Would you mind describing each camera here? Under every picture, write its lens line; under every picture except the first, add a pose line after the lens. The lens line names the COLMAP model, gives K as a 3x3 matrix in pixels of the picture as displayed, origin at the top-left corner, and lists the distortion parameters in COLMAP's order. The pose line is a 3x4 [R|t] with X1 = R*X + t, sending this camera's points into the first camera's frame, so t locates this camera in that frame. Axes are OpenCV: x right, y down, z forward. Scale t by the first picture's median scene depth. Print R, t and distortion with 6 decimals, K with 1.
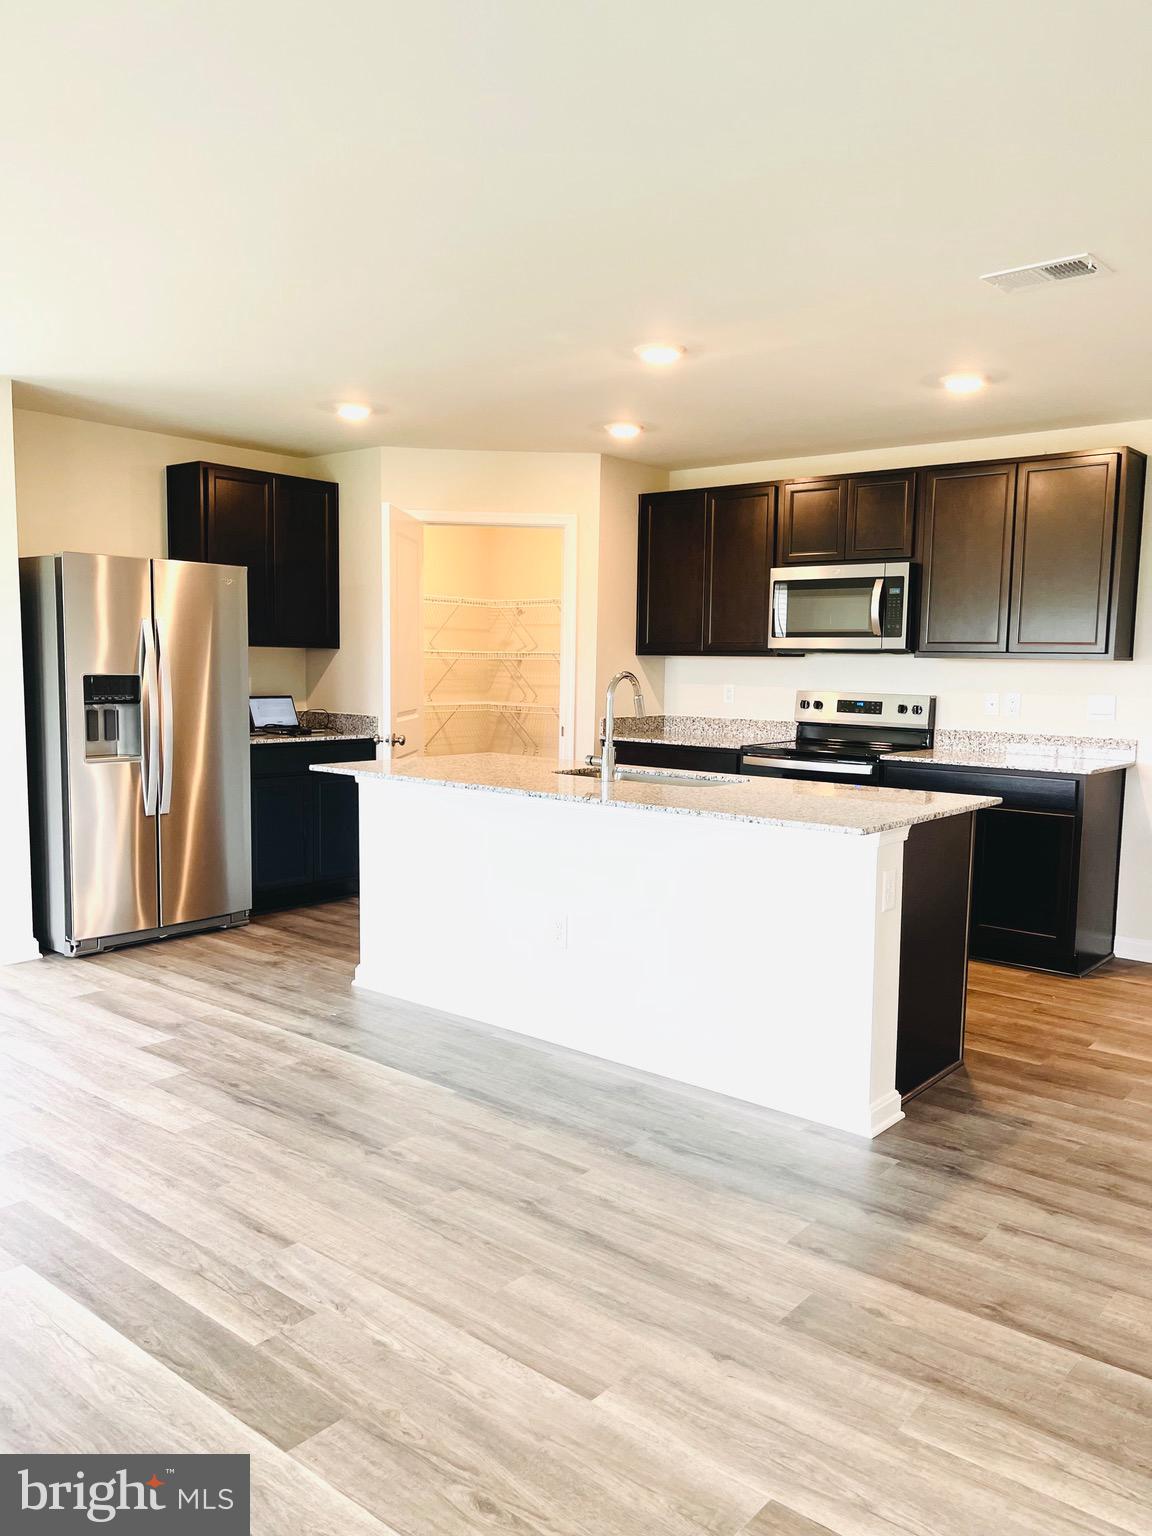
lens RADIAL K [[1154.9, 0, 580.3], [0, 1154.9, 779.2], [0, 0, 1]] dist [0.059433, -0.077058]
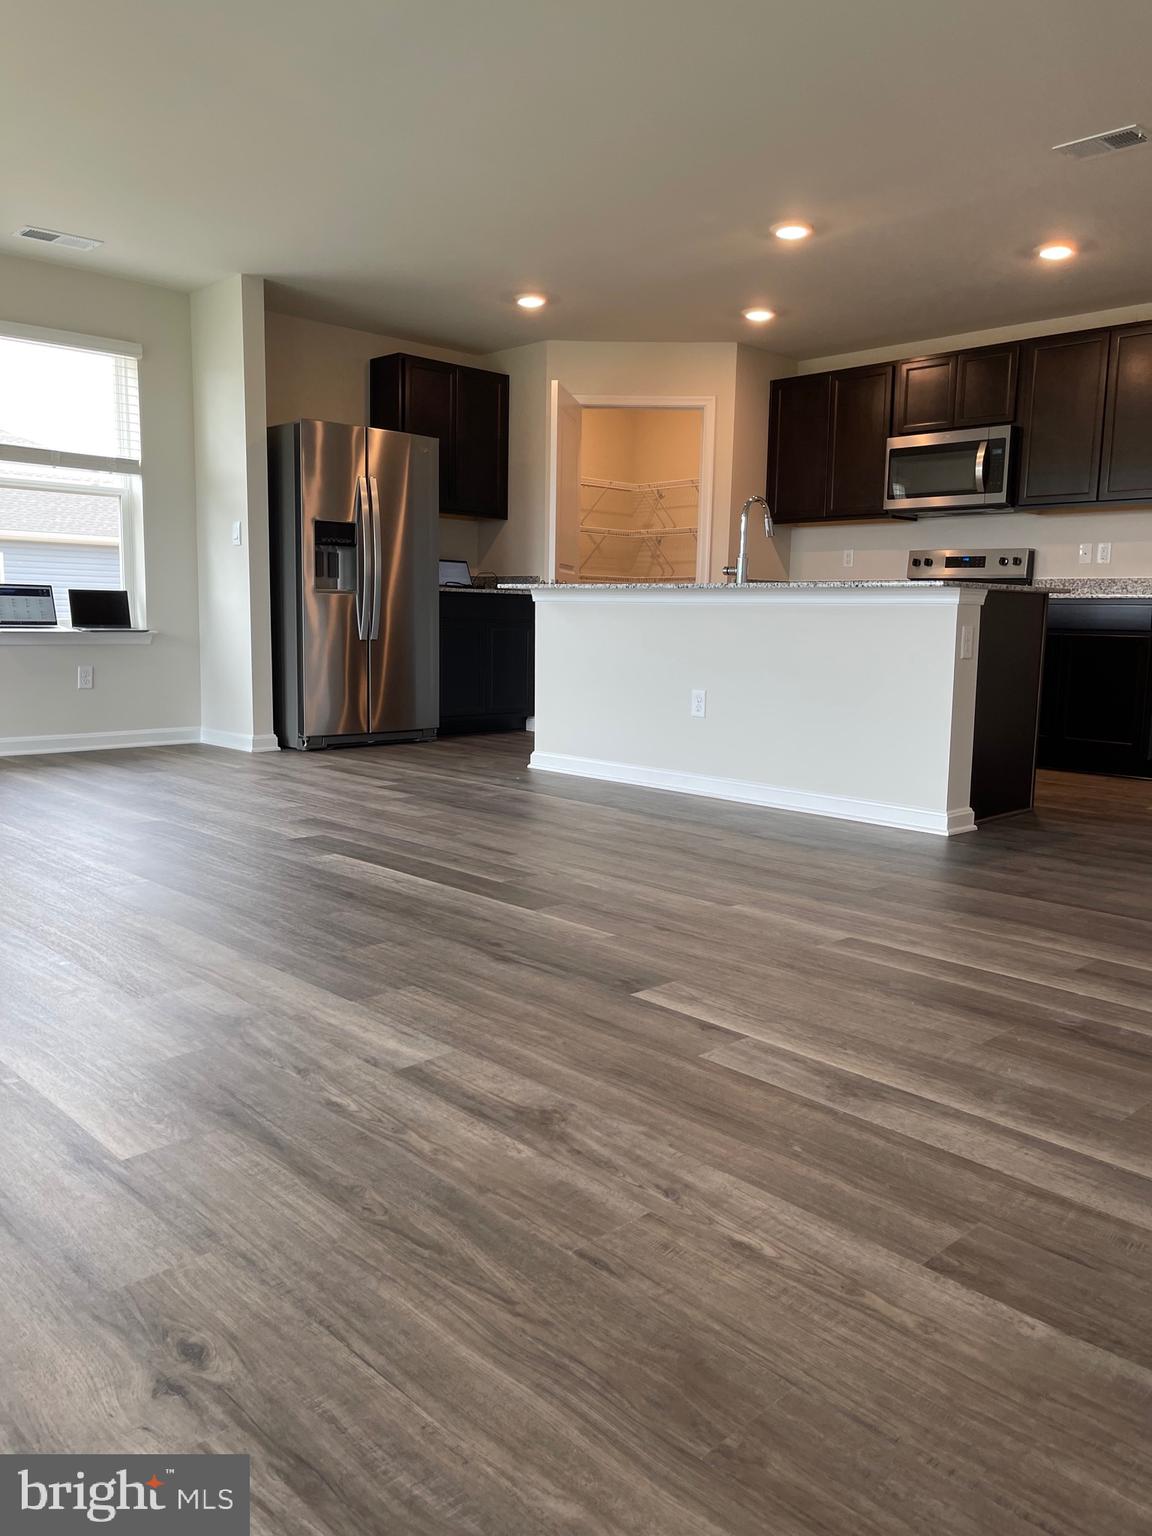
lens RADIAL K [[1154.9, 0, 581.4], [0, 1154.9, 762.7], [0, 0, 1]] dist [0.059433, -0.077058]
pose [[0.994488, 0.016379, -0.103562, -0.012143], [-0.013946, 0.999611, 0.024173, 0.130815], [0.103918, -0.022596, 0.994329, -0.198581]]
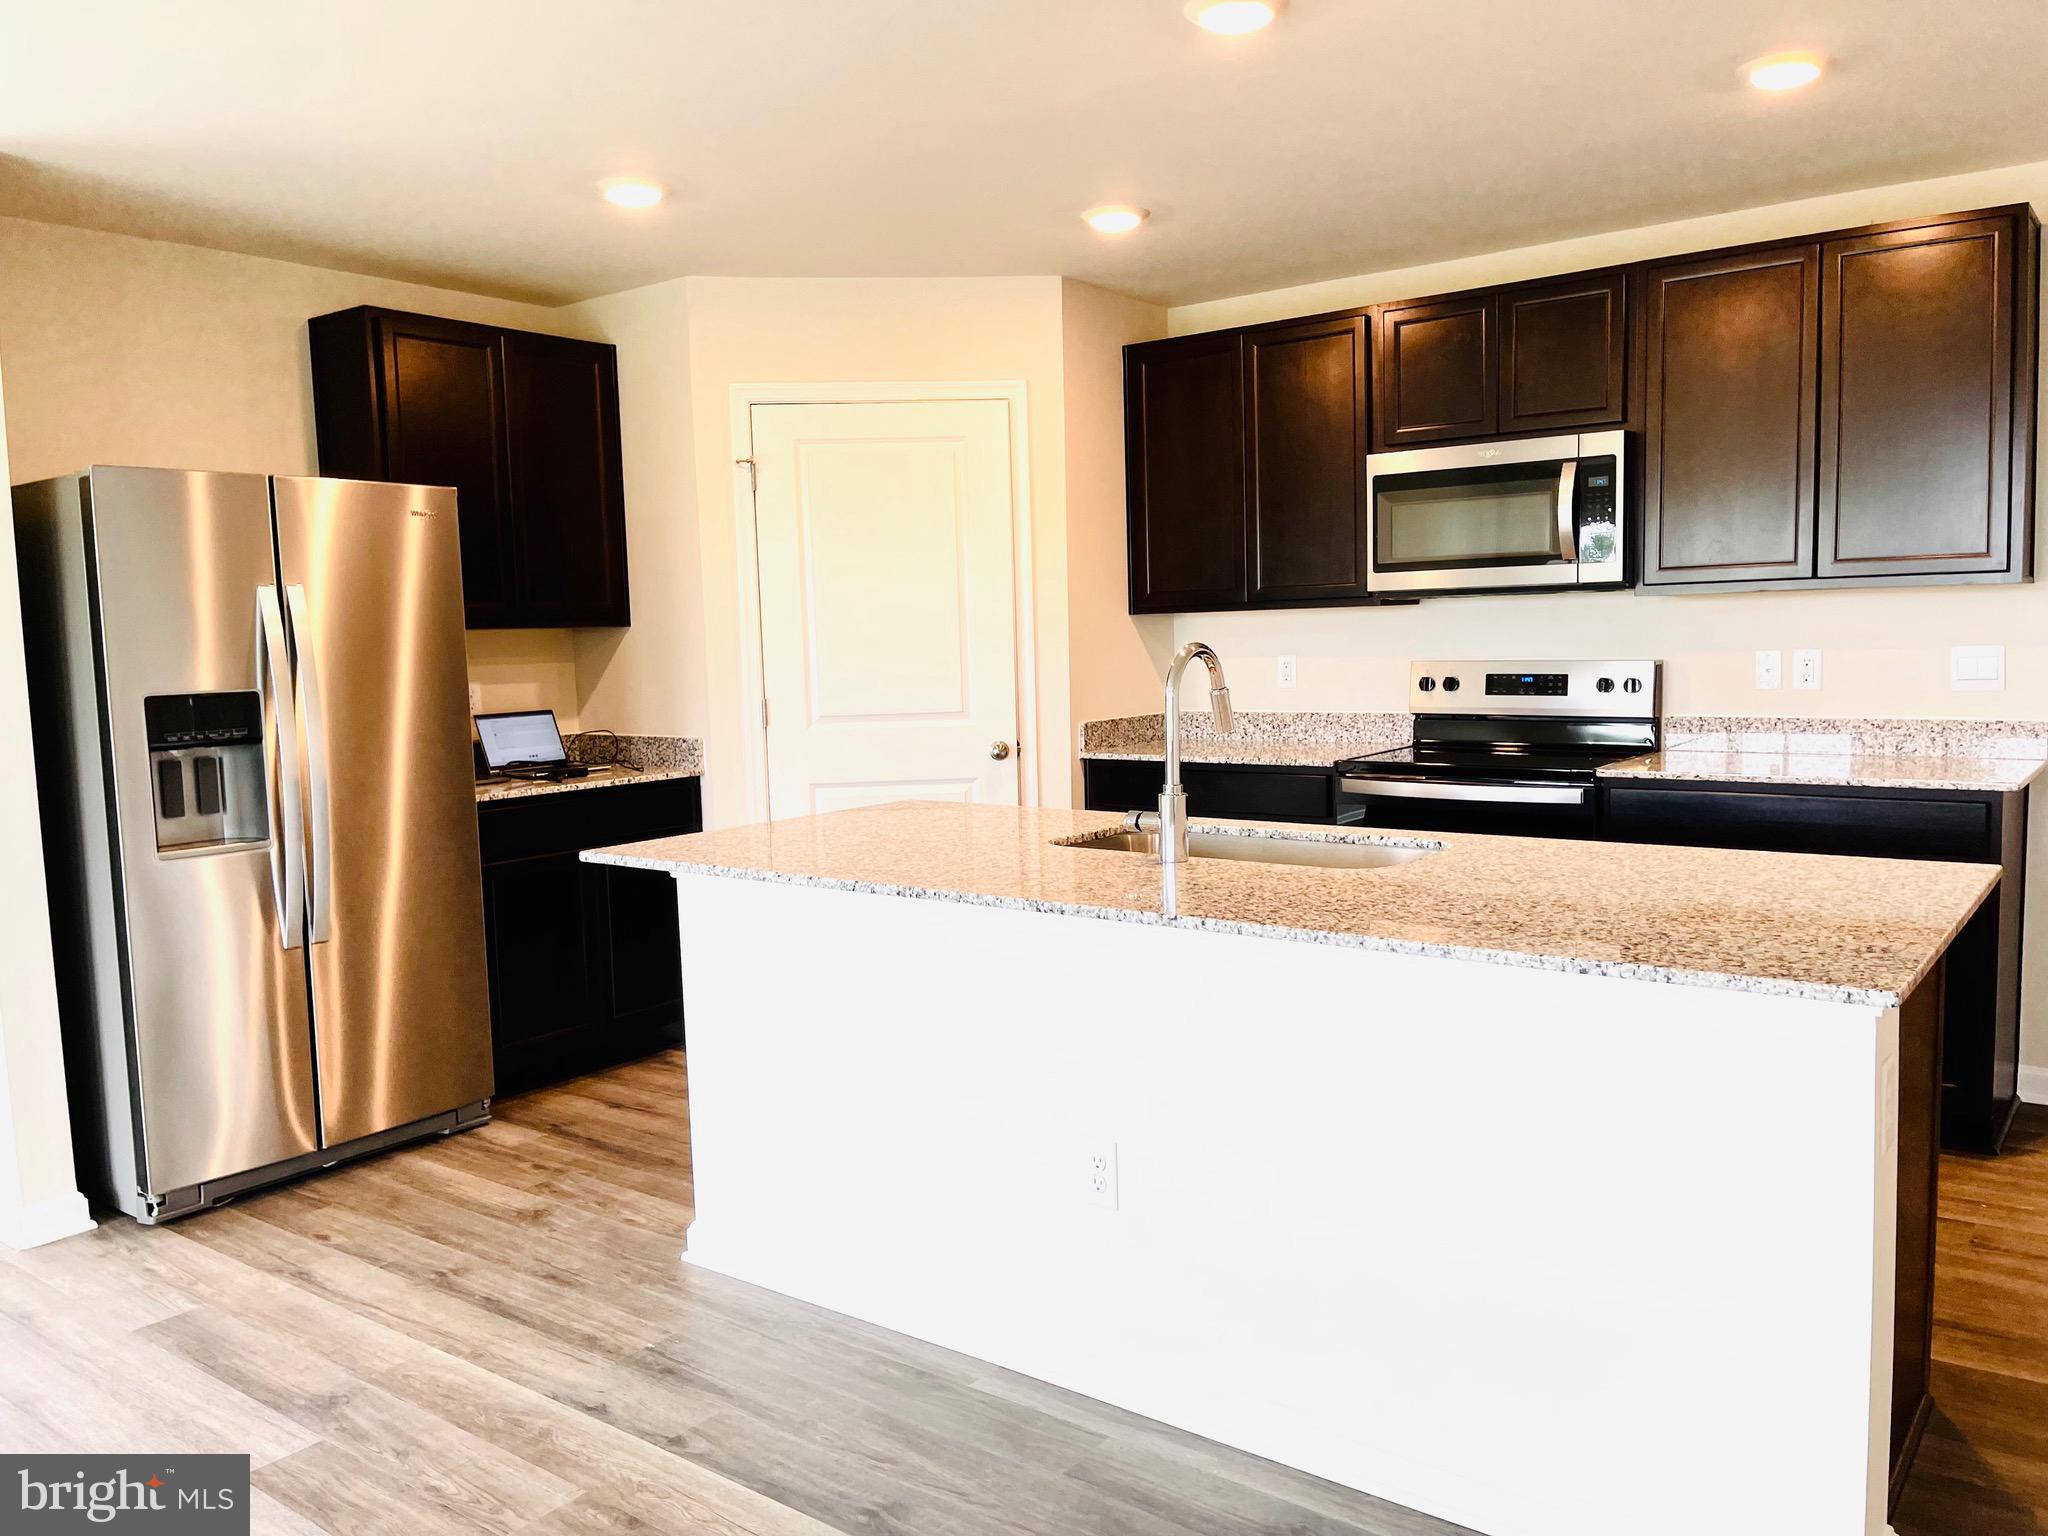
lens RADIAL K [[1539.9, 0, 1026.0], [0, 1539.9, 777.4], [0, 0, 1]] dist [0.059433, -0.077058]
pose [[0.998056, -0.048992, 0.038521, -0.052946], [0.049205, 0.998778, -0.004607, -0.028560], [-0.038248, 0.006494, 0.999247, 0.266610]]
